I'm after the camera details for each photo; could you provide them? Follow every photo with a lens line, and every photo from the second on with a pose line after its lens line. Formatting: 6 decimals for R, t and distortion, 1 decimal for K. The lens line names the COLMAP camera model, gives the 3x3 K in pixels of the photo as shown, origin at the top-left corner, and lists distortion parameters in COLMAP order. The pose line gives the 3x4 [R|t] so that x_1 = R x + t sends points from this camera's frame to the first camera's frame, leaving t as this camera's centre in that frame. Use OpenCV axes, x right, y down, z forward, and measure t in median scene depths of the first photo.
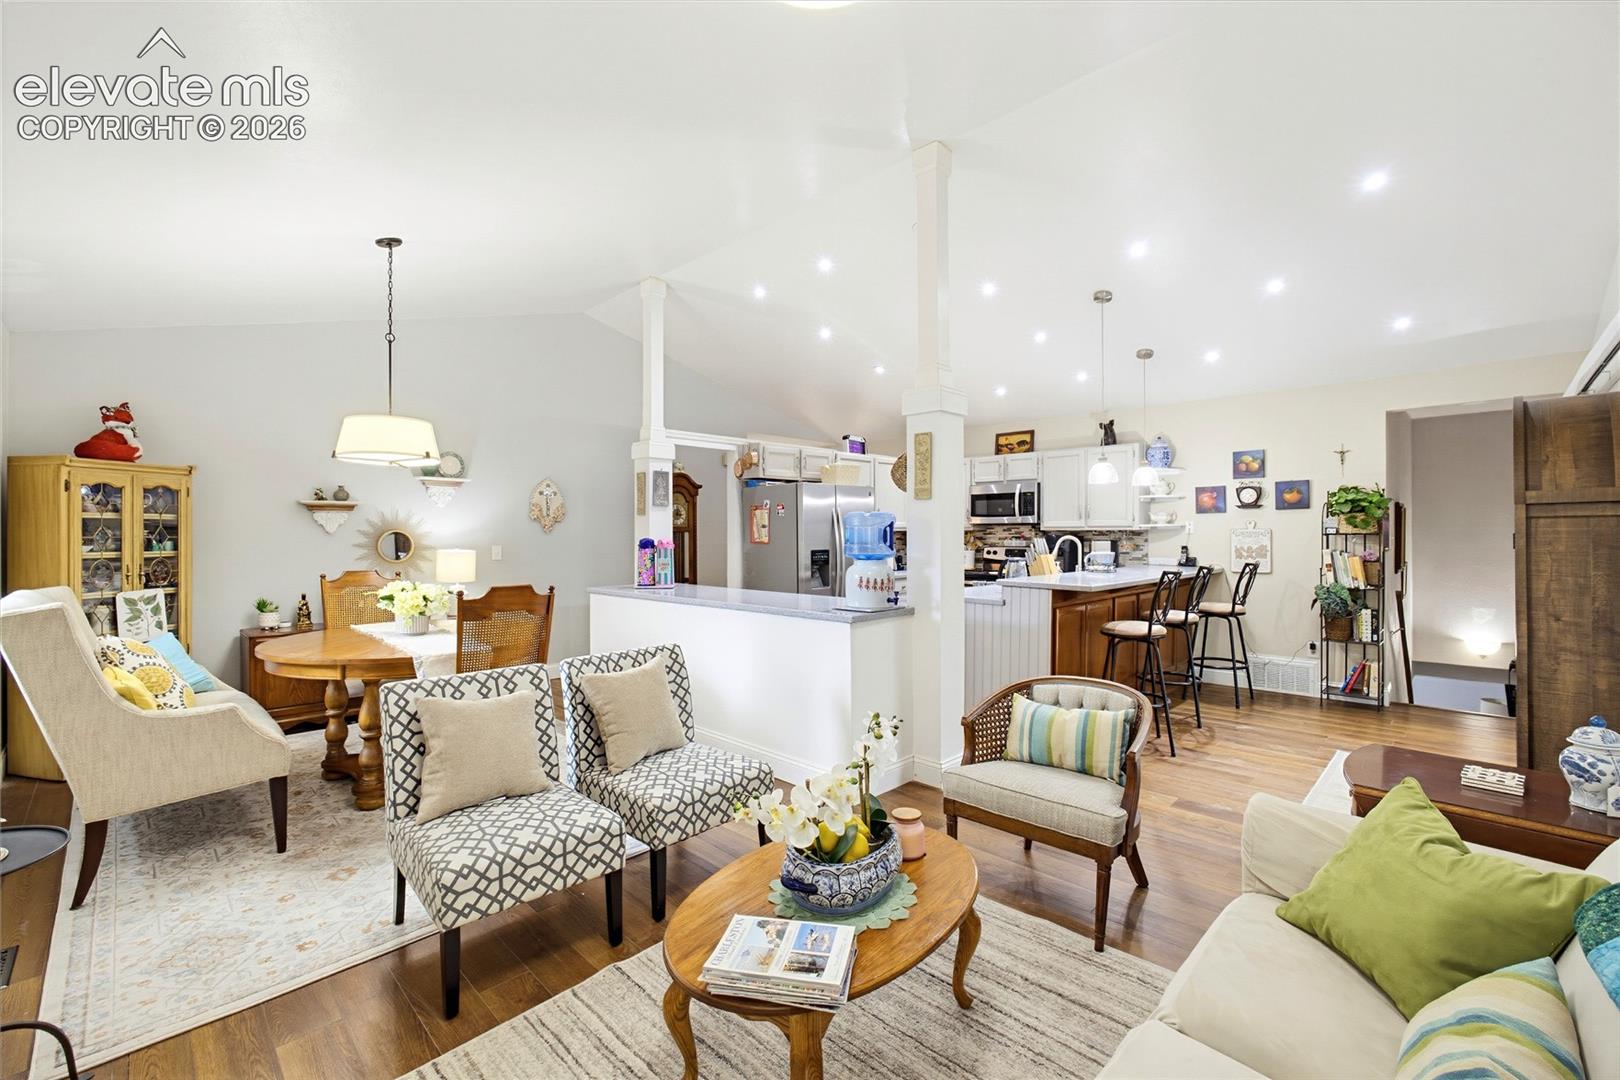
lens RADIAL K [[684.3, 0, 809.2], [0, 684.3, 548.3], [0, 0, 1]] dist [-0.002264, -0.000161]
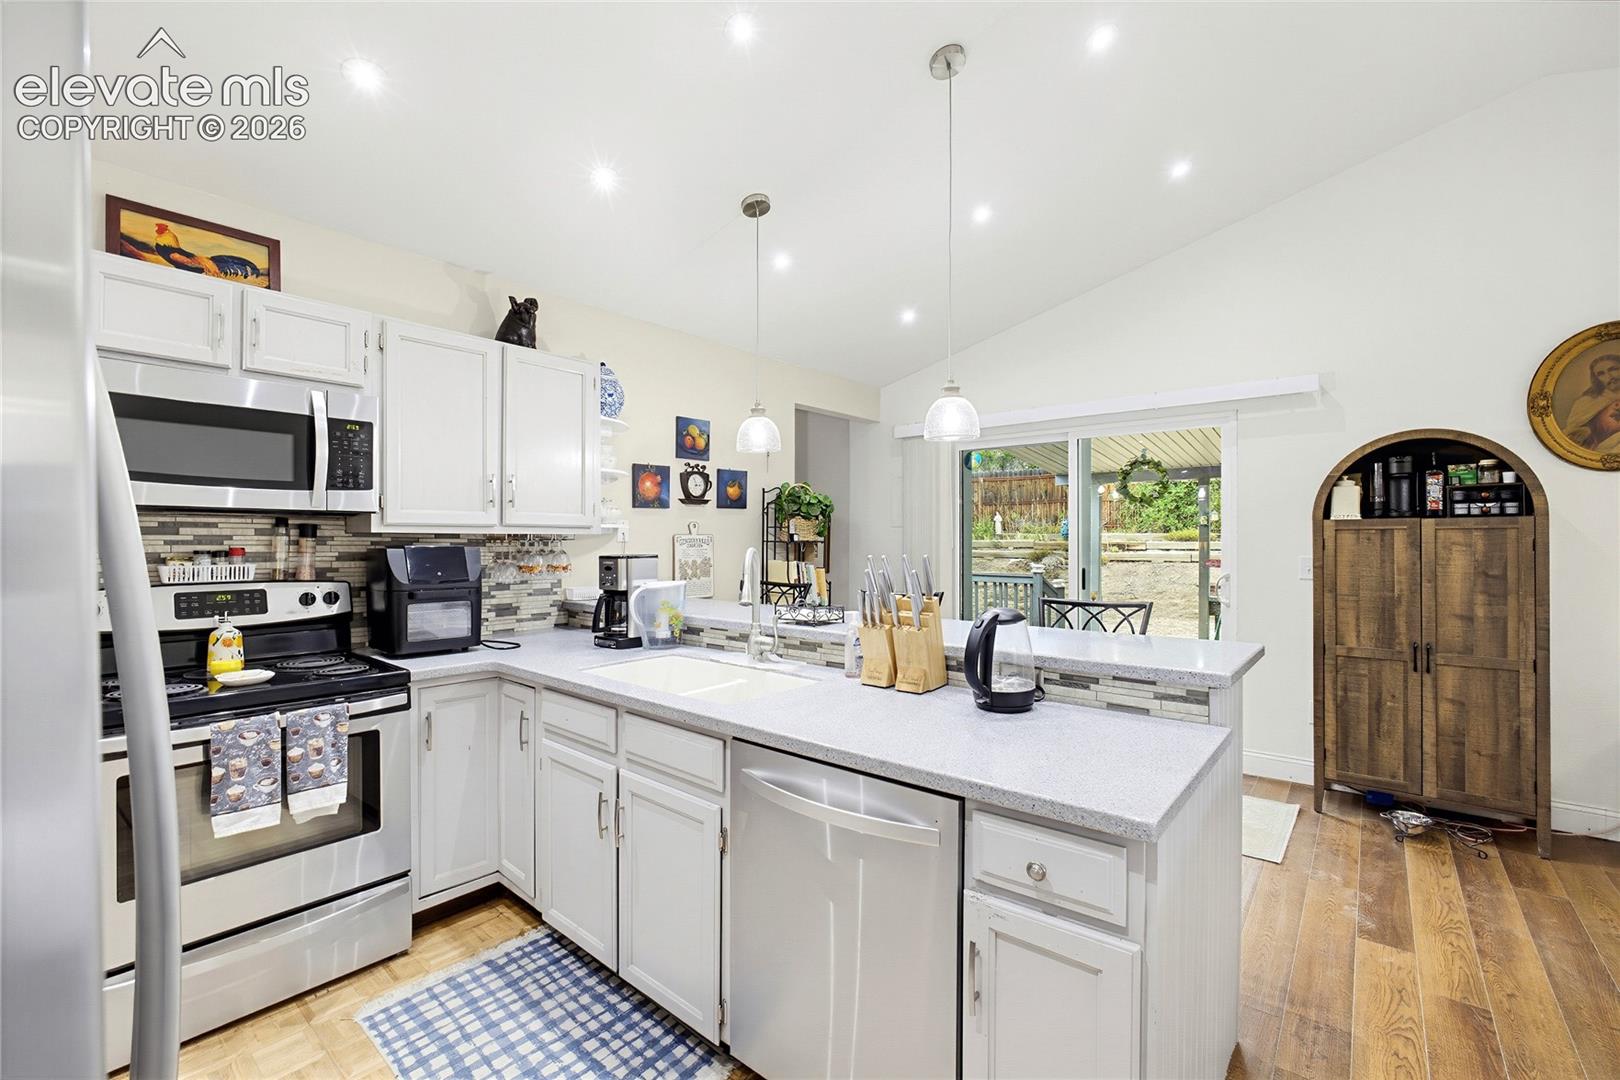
lens RADIAL K [[692.6, 0, 810.6], [0, 692.6, 532.8], [0, 0, 1]] dist [0.000099, 0.000425]
pose [[-0.089085, 0.011706, 0.995955, -0.053659], [0.022638, 0.999696, -0.009725, -0.021284], [-0.995767, 0.021680, -0.089323, 0.983391]]
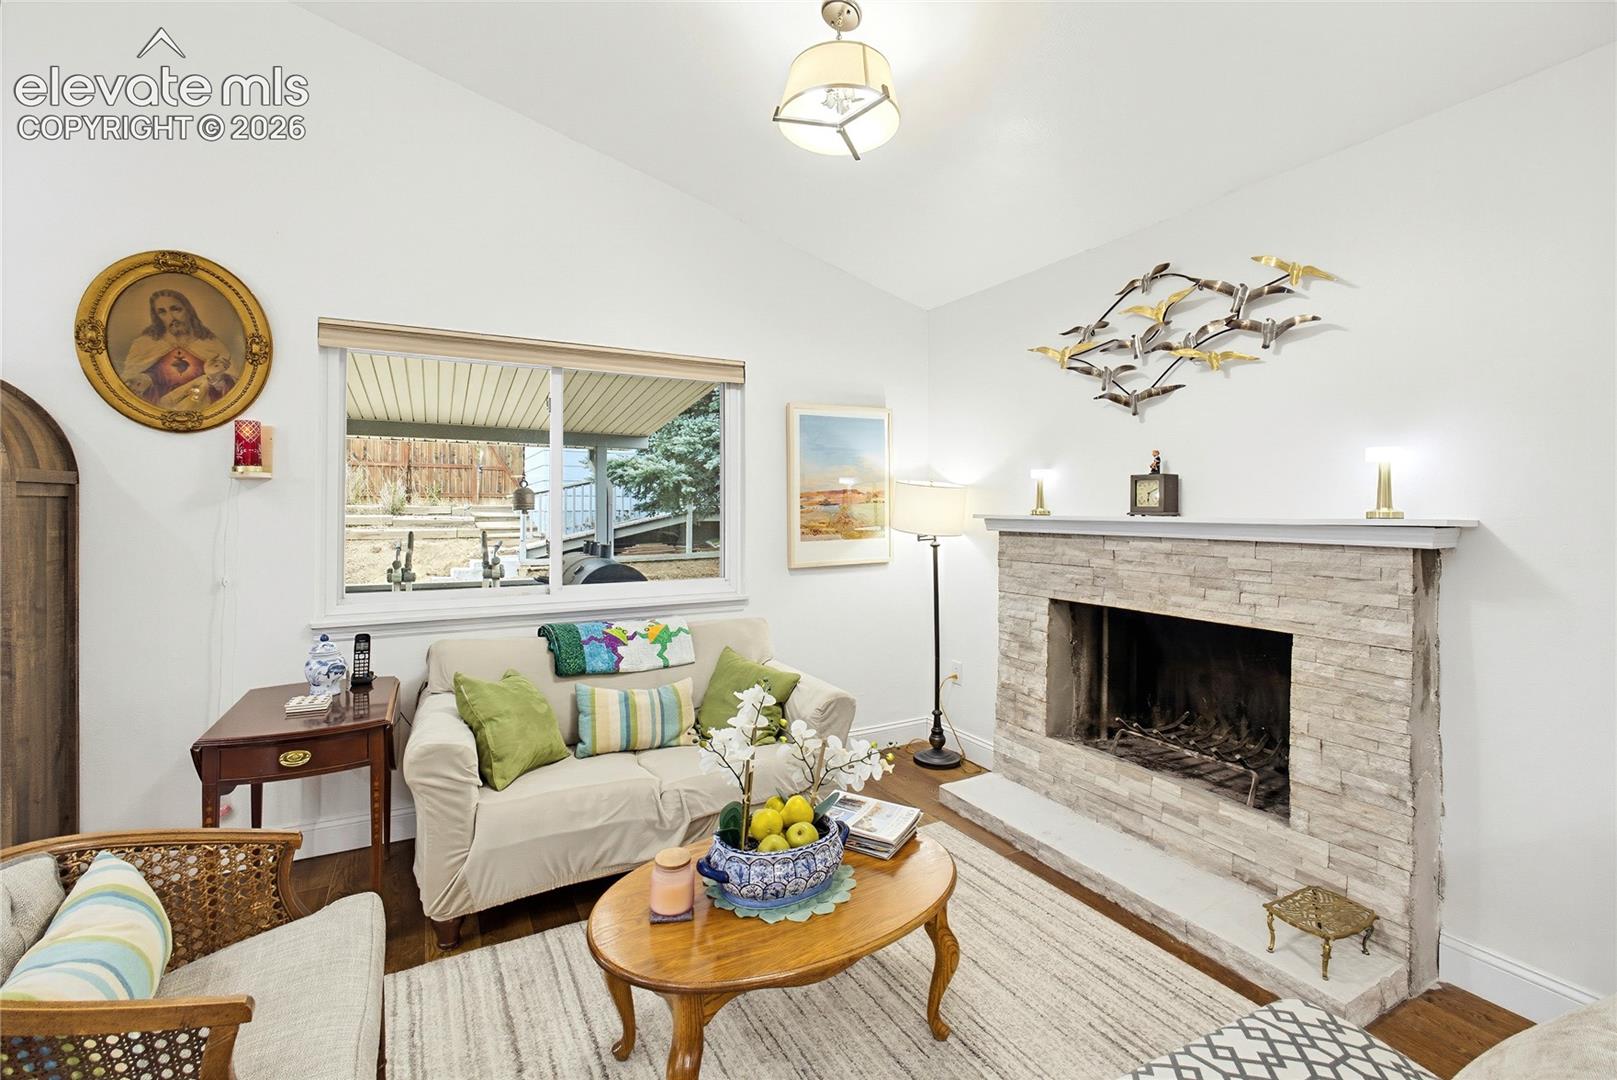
lens RADIAL K [[704.1, 0, 804.7], [0, 704.1, 503.6], [0, 0, 1]] dist [-0.002259, -0.000366]
pose [[-0.956124, 0.004909, 0.292920, -0.091867], [0.007478, 0.999943, 0.007651, -0.015001], [-0.292865, 0.009506, -0.956106, 0.621970]]
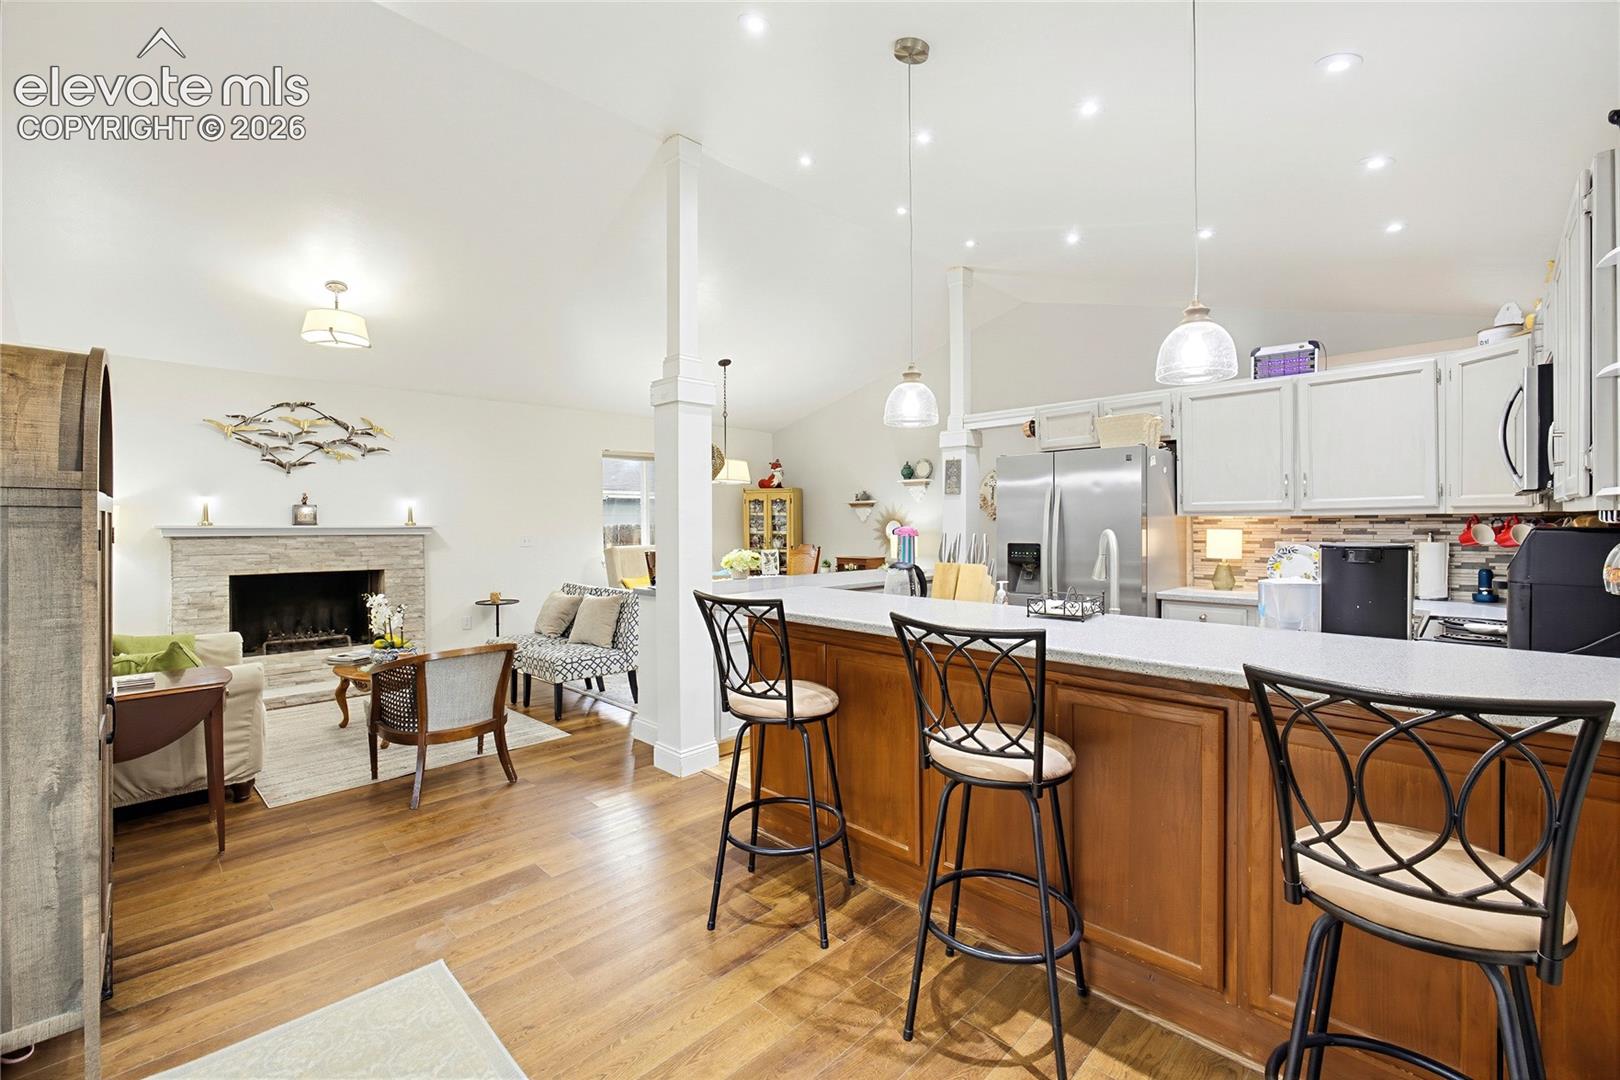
lens RADIAL K [[692.6, 0, 810.6], [0, 692.6, 532.8], [0, 0, 1]] dist [0.000099, 0.000425]
pose [[0.003720, 0.016973, -0.999849, 0.802636], [-0.017128, 0.999710, 0.016907, -0.019161], [0.999846, 0.017063, 0.004010, 0.793725]]
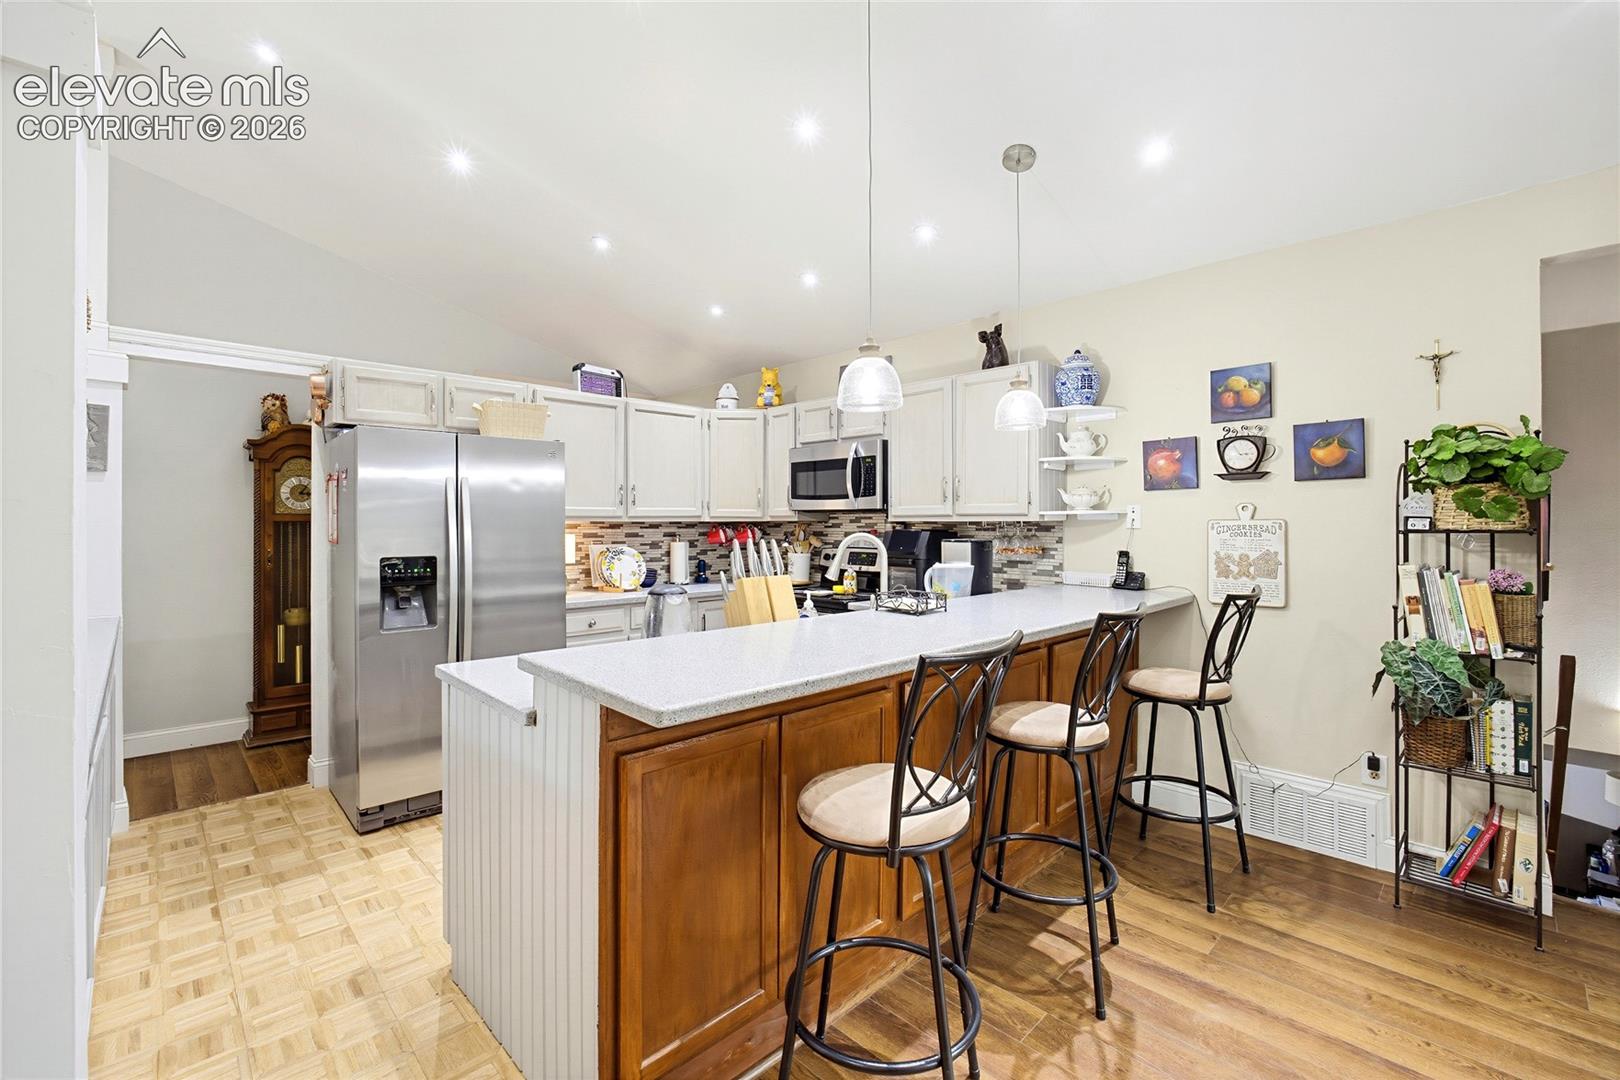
lens RADIAL K [[692.6, 0, 810.6], [0, 692.6, 532.8], [0, 0, 1]] dist [0.000099, 0.000425]
pose [[0.999912, 0.002757, -0.012993, 0.340754], [-0.002883, 0.999949, -0.009680, -0.013049], [0.012966, 0.009716, 0.999869, 0.497541]]
